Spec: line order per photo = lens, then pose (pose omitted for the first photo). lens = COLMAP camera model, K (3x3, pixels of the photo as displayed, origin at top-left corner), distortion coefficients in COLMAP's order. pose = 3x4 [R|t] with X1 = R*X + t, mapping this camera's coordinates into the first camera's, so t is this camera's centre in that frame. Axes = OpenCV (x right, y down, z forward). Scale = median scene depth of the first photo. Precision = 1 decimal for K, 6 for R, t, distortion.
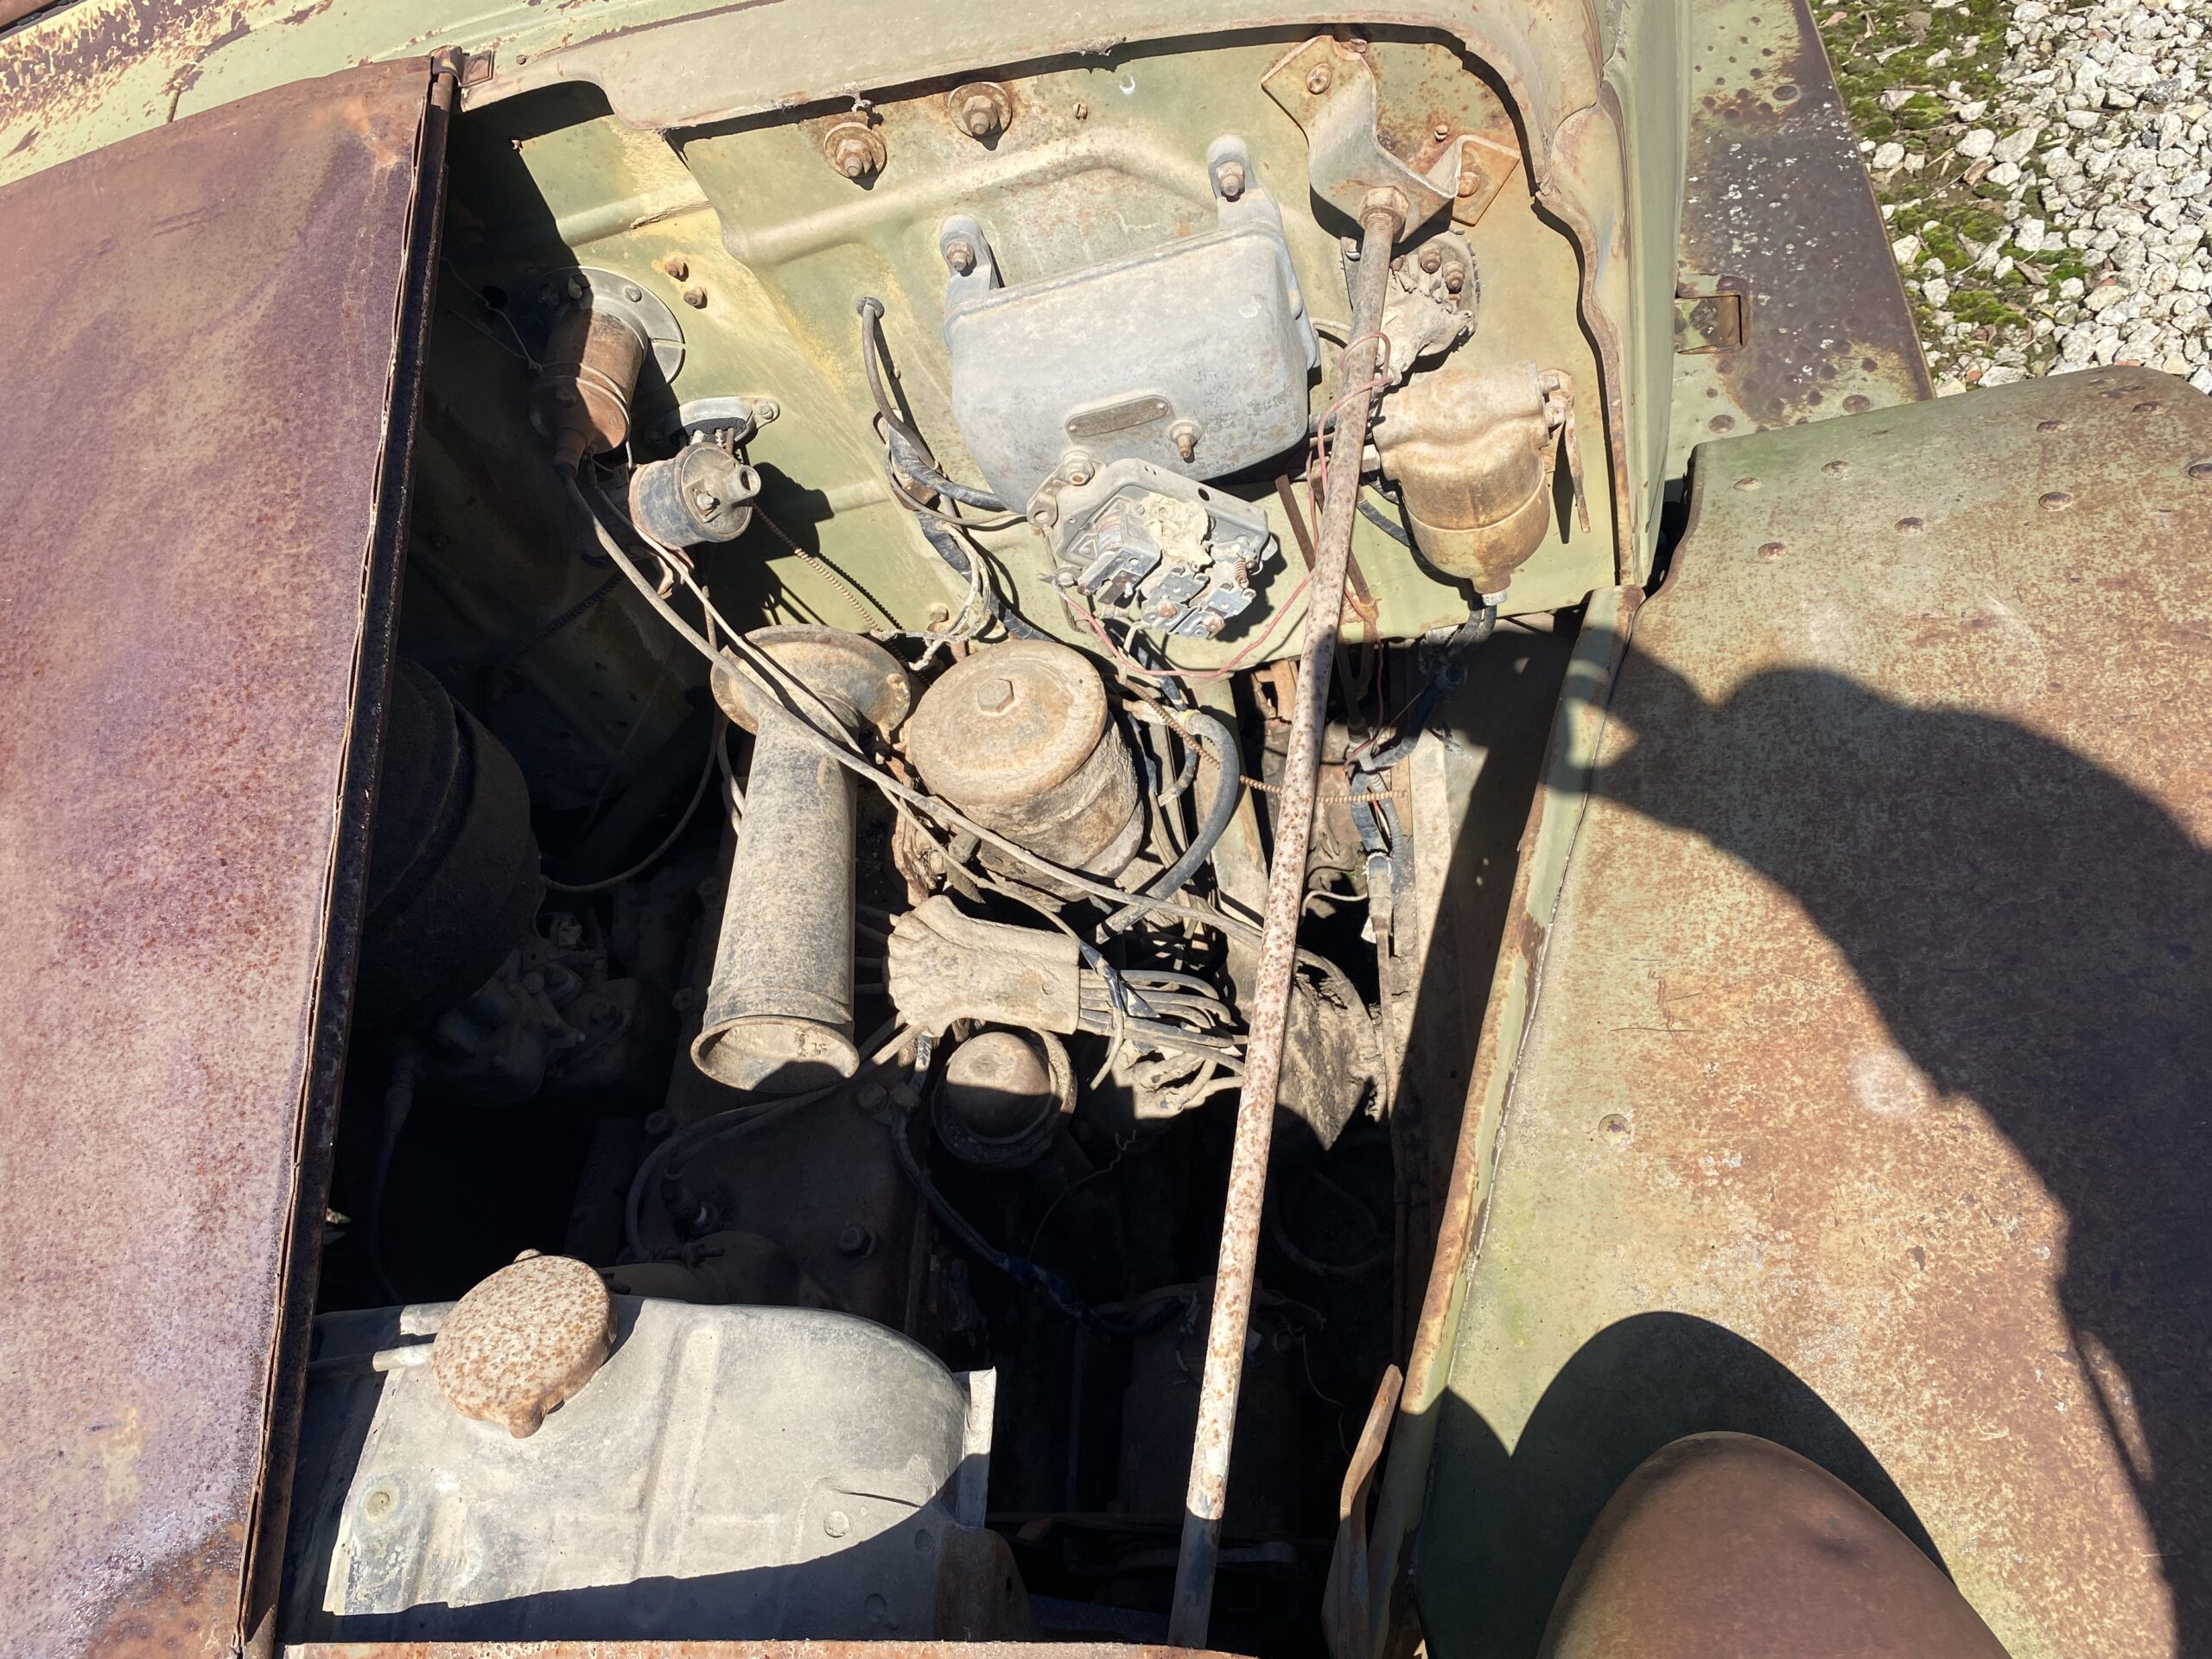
lens RADIAL K [[1723.8, 0, 1094.9], [0, 1723.8, 823.5], [0, 0, 1]] dist [0.021568, -0.035679]
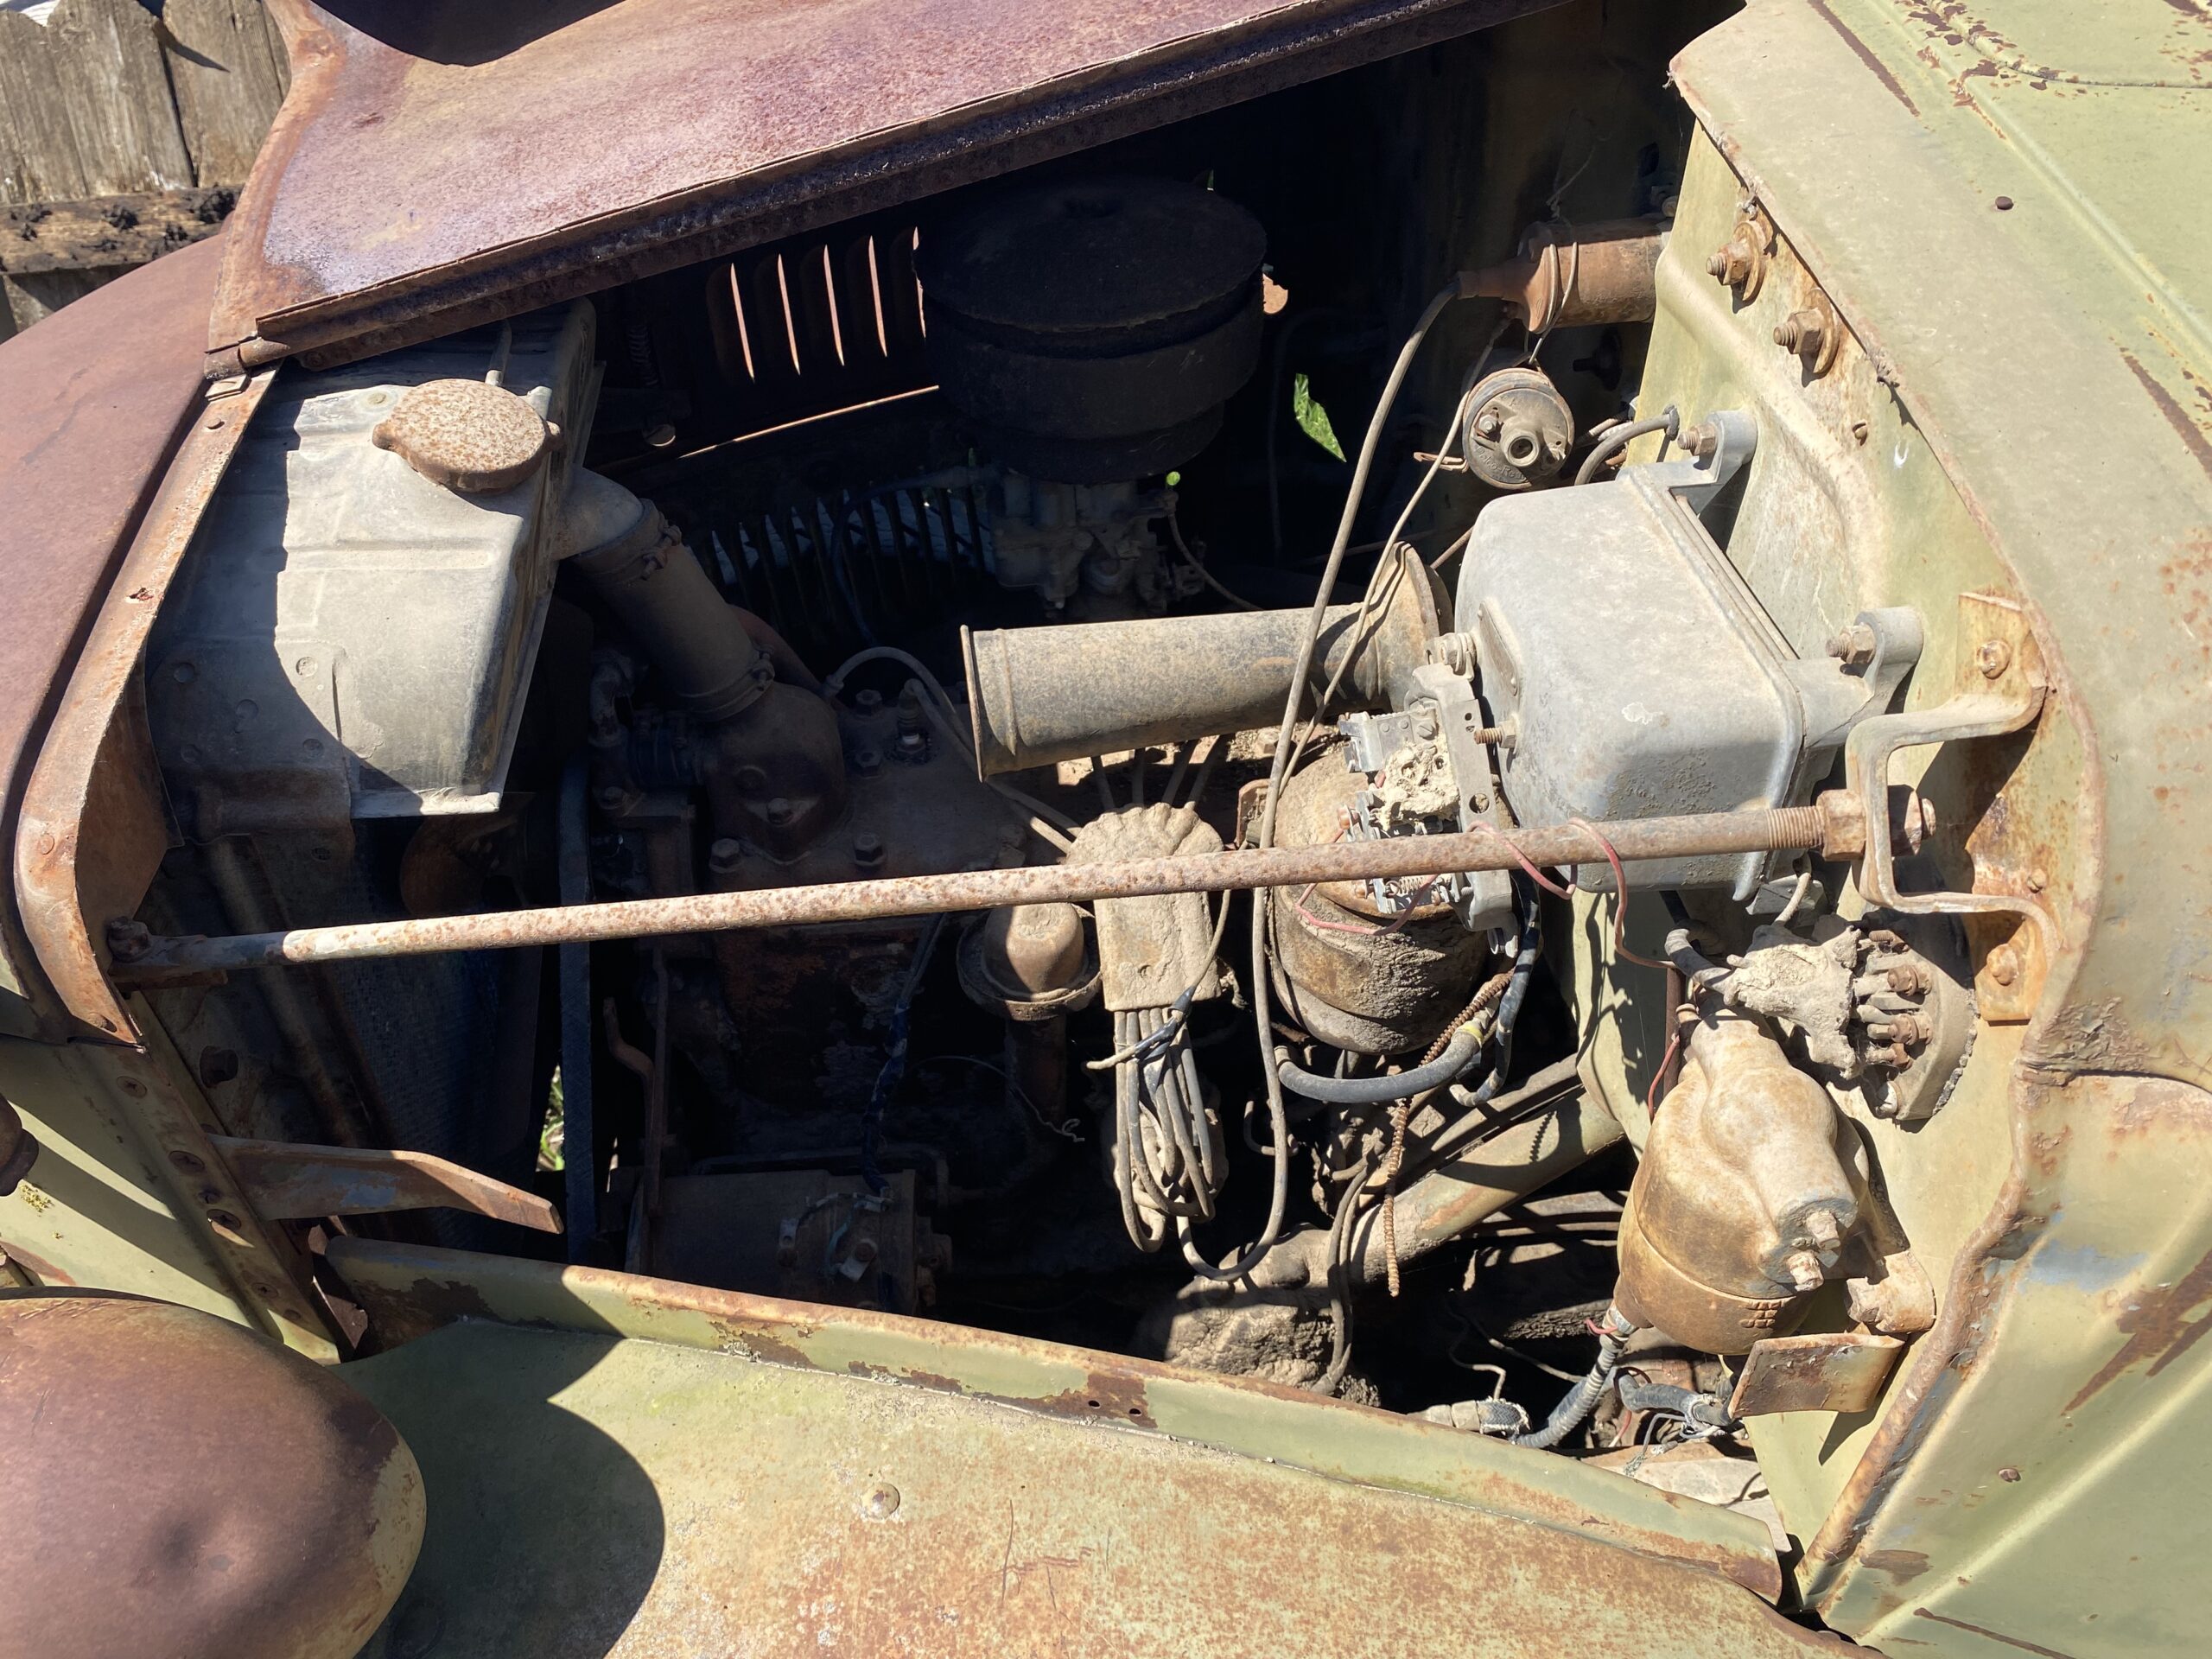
lens RADIAL K [[1723.8, 0, 1094.9], [0, 1723.8, 823.5], [0, 0, 1]] dist [0.021568, -0.035679]
pose [[0.118720, 0.860850, -0.494816, 0.468347], [-0.819020, 0.366635, 0.441344, -0.417632], [0.561348, 0.352868, 0.748581, 0.333565]]
